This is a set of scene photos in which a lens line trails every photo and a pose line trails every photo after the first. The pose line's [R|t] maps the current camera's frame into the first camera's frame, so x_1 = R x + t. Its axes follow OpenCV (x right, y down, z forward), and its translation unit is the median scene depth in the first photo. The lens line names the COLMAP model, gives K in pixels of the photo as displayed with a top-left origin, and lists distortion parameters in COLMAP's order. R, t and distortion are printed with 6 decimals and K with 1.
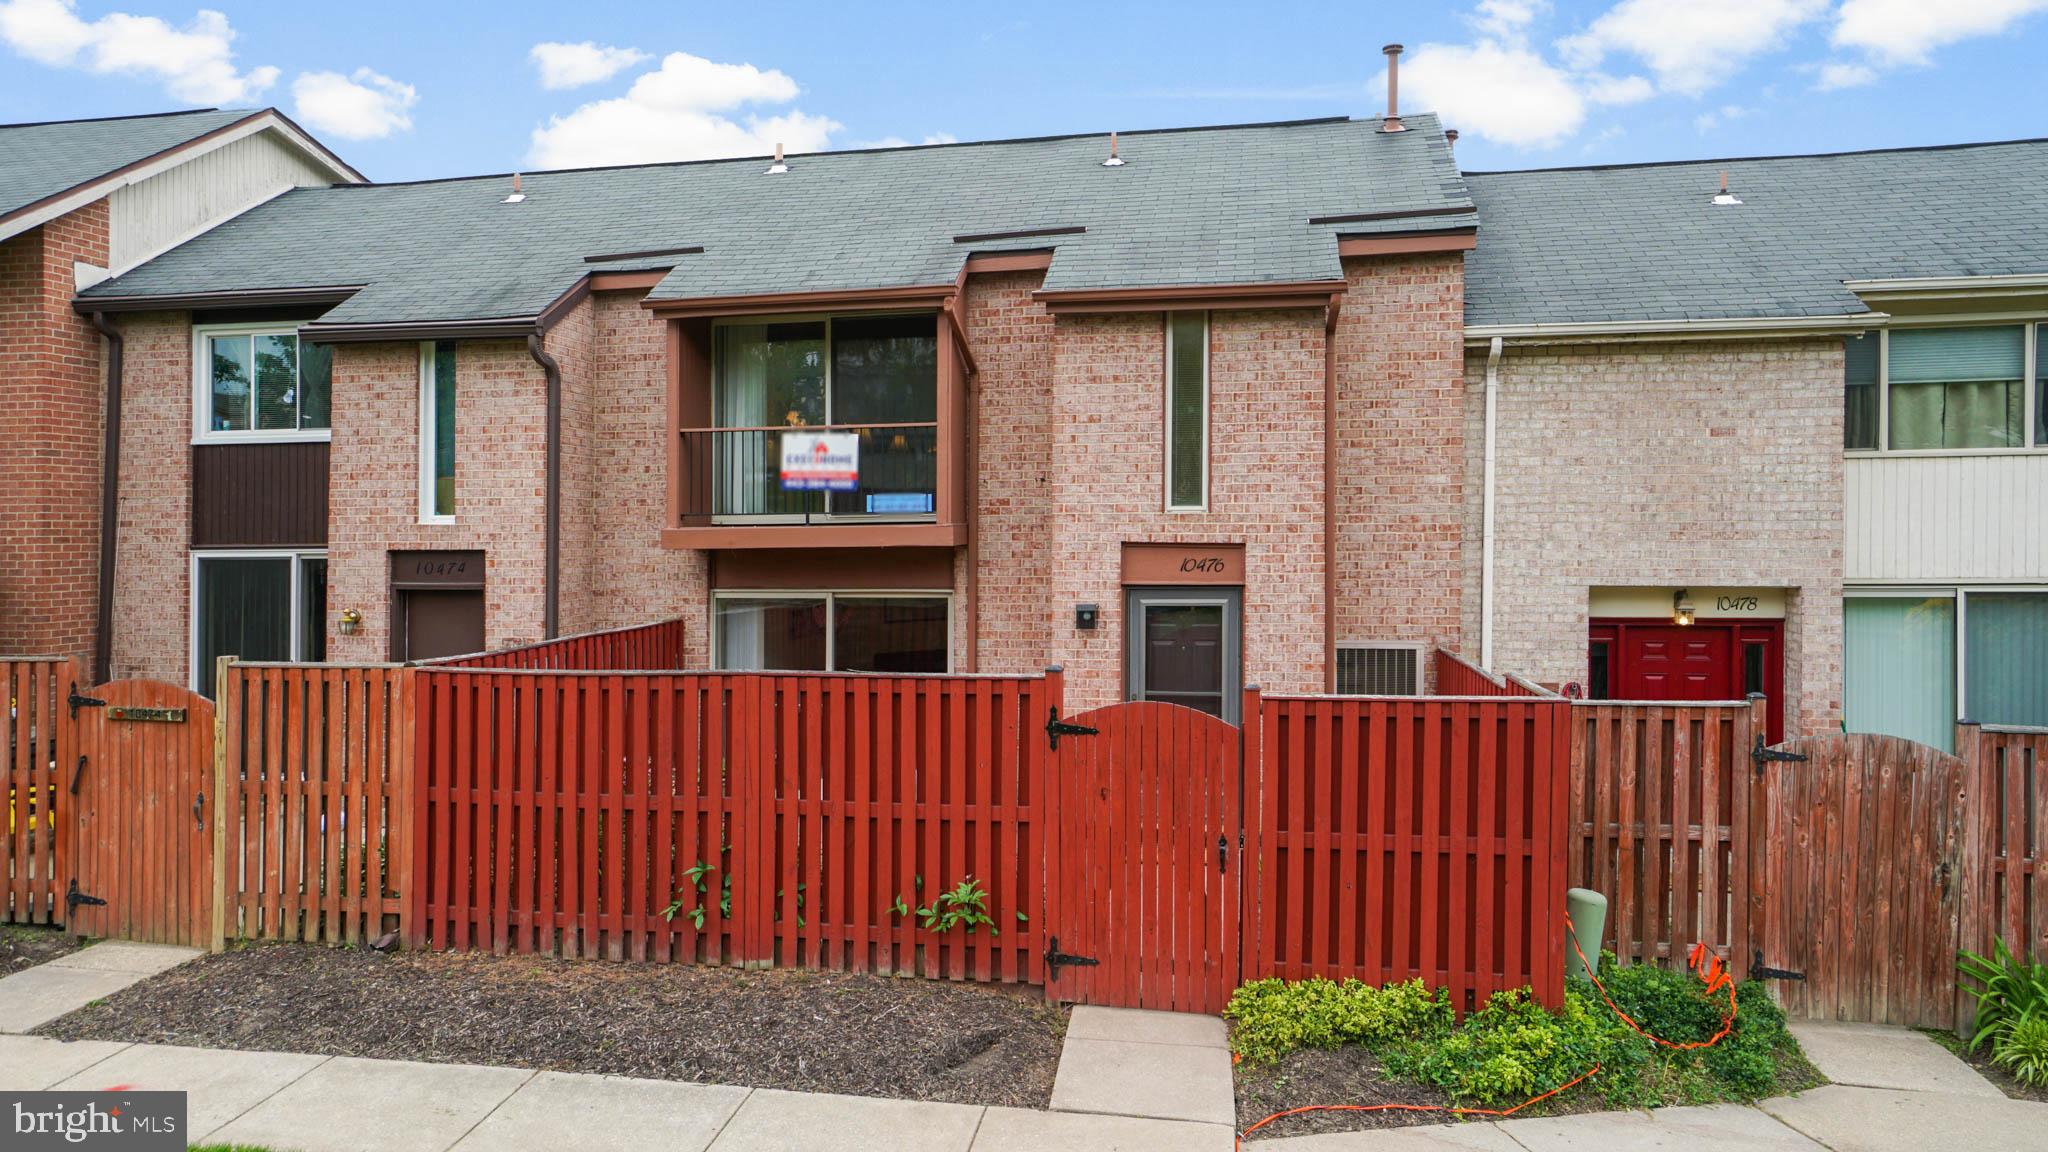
lens RADIAL K [[1302.1, 0, 849.0], [0, 1302.1, 582.5], [0, 0, 1]] dist [-0.001524, 0.009798]
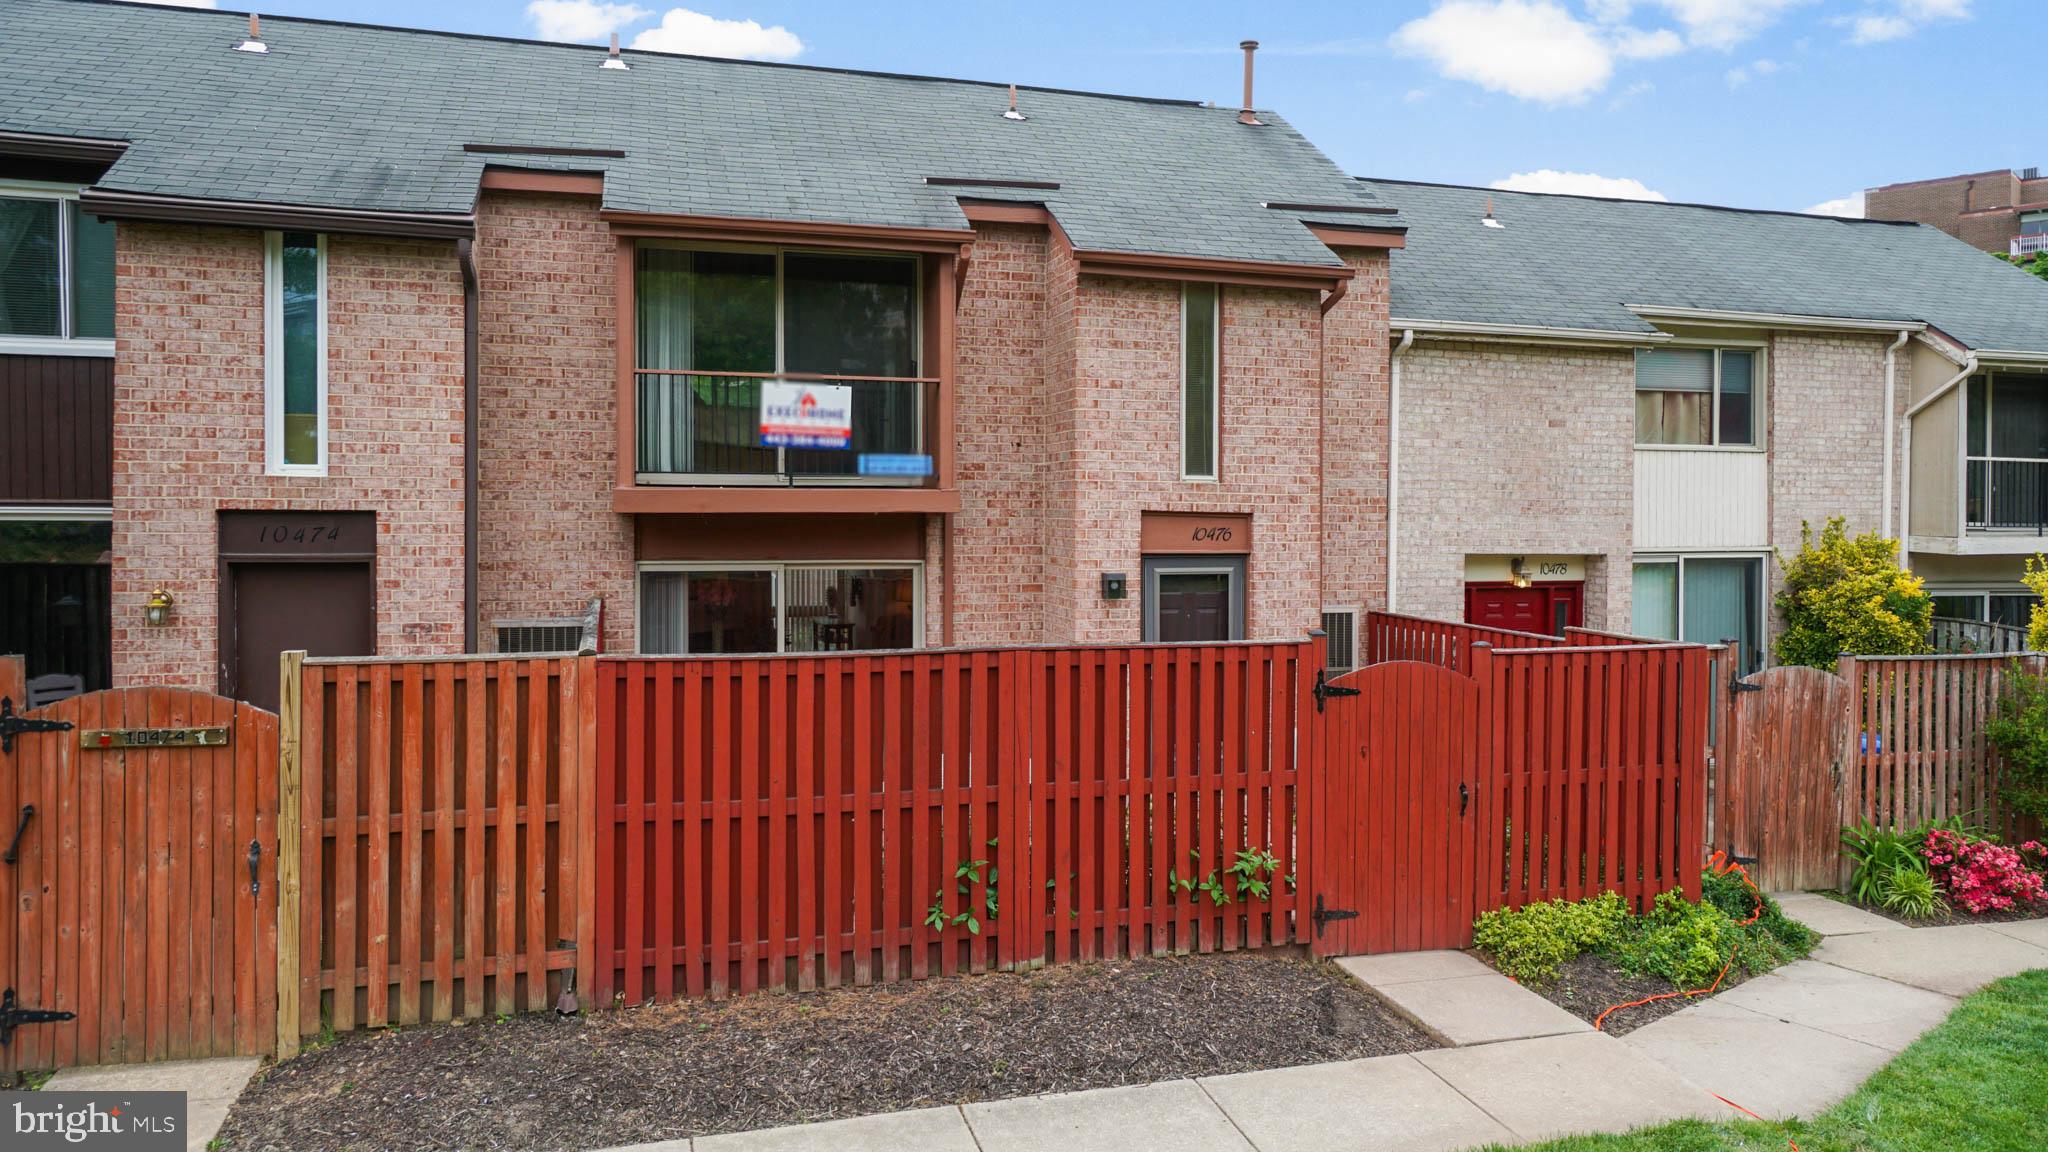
lens RADIAL K [[1449.8, 0, 916.9], [0, 1449.8, 585.4], [0, 0, 1]] dist [0.008299, -0.003819]
pose [[0.884145, -0.011731, 0.467064, -0.456859], [0.002999, 0.999807, 0.019434, 0.004133], [-0.467202, -0.015782, 0.884010, 0.100008]]
